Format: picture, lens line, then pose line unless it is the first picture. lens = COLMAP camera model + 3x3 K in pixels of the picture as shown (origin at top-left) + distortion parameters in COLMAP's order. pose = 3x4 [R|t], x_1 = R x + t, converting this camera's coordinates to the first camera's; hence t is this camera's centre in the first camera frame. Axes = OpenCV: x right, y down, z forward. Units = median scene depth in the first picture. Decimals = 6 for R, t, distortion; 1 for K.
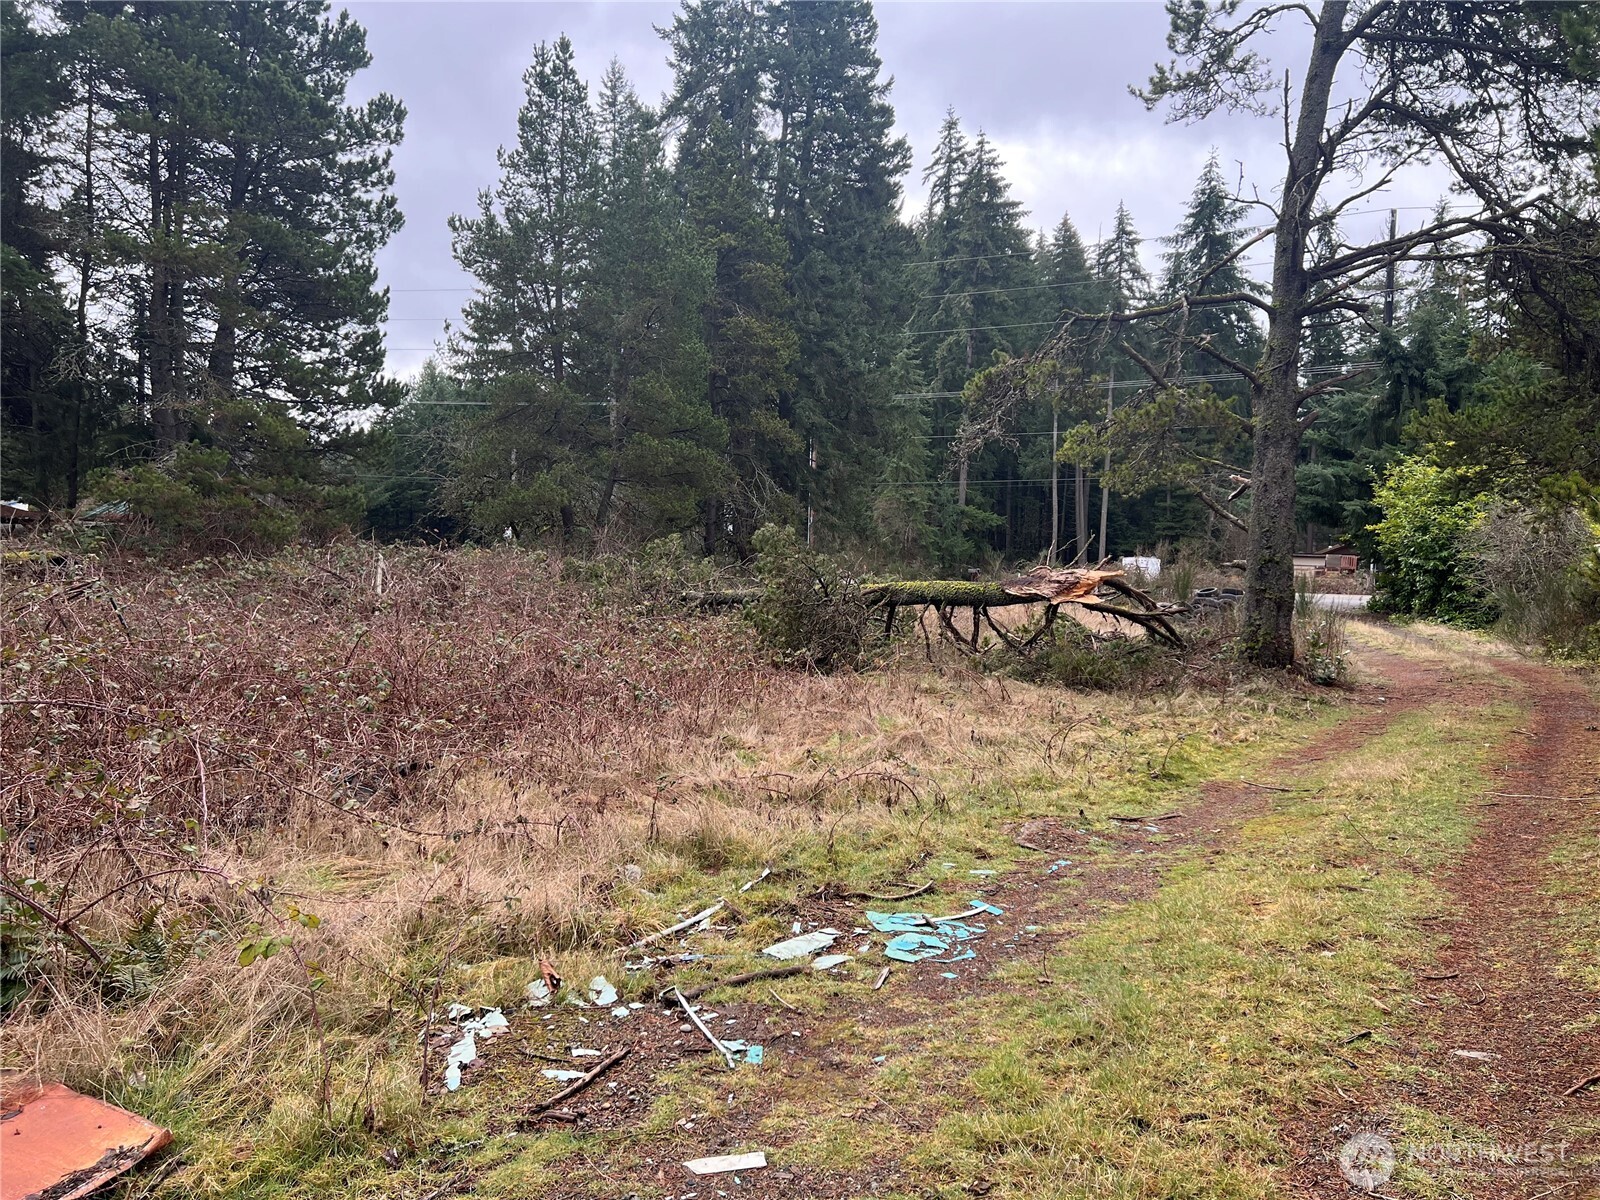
lens RADIAL K [[1187.4, 0, 800.0], [0, 1187.4, 600.0], [0, 0, 1]] dist [0.061800, -0.080120]
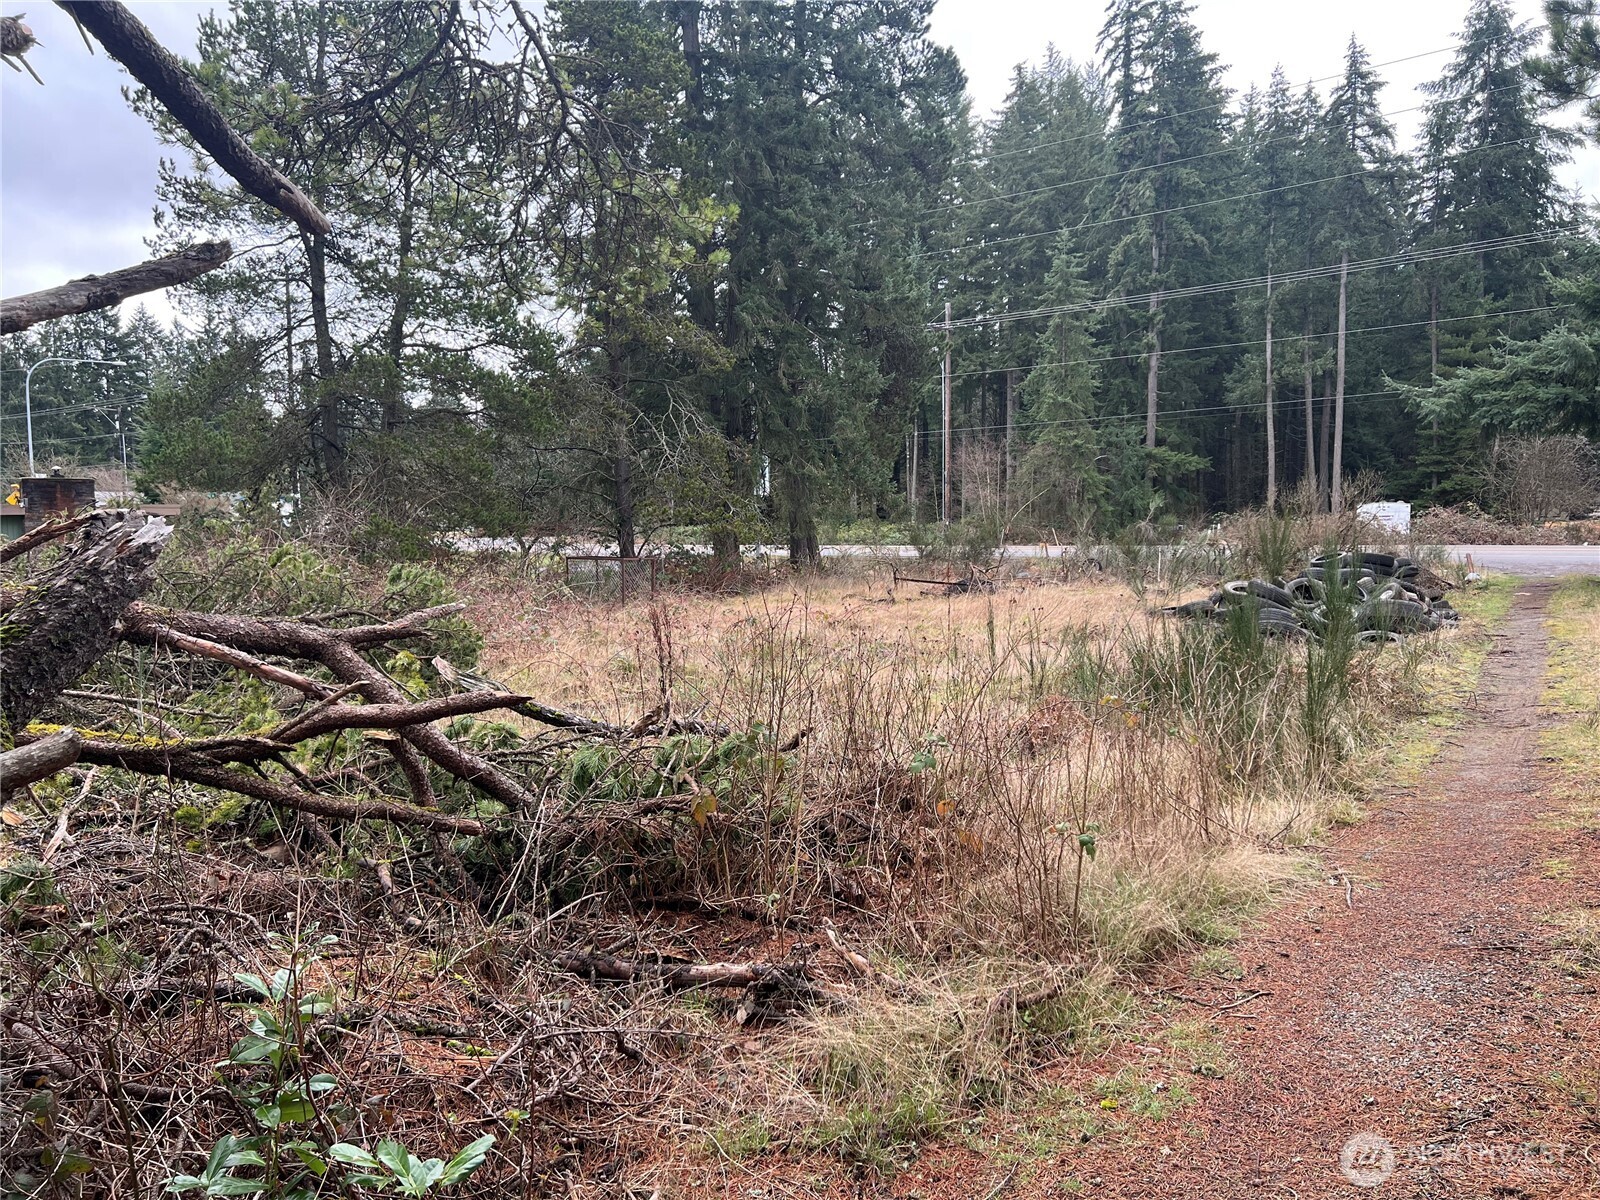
lens RADIAL K [[1177.3, 0, 800.0], [0, 1177.3, 600.0], [0, 0, 1]] dist [0.052430, -0.063825]
pose [[0.970113, -0.019022, -0.241905, 0.101103], [0.026228, 0.999302, 0.026601, -0.003524], [0.241230, -0.032151, 0.969935, 0.167344]]
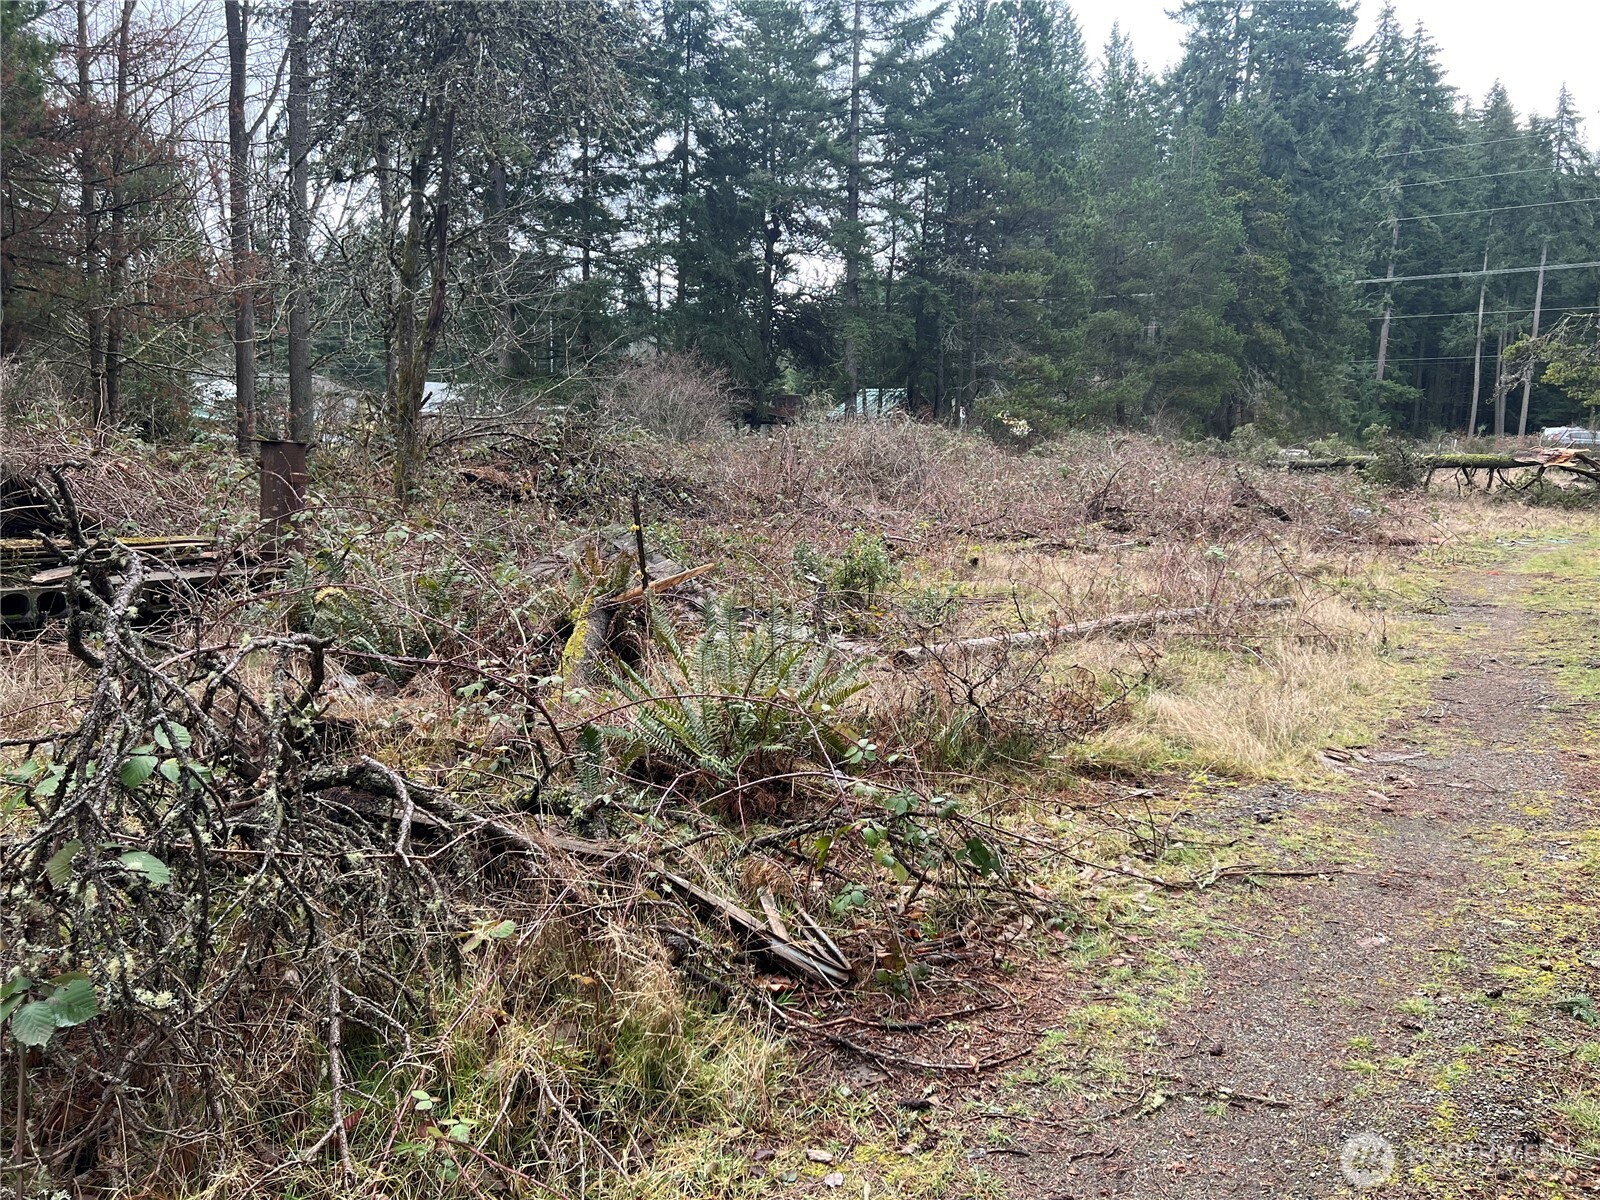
lens RADIAL K [[1187.4, 0, 800.0], [0, 1187.4, 600.0], [0, 0, 1]] dist [0.061800, -0.080120]
pose [[0.962784, 0.030830, -0.268507, -0.074175], [-0.001527, 0.994077, 0.108667, 0.001495], [0.270267, -0.104213, 0.957129, -0.212377]]
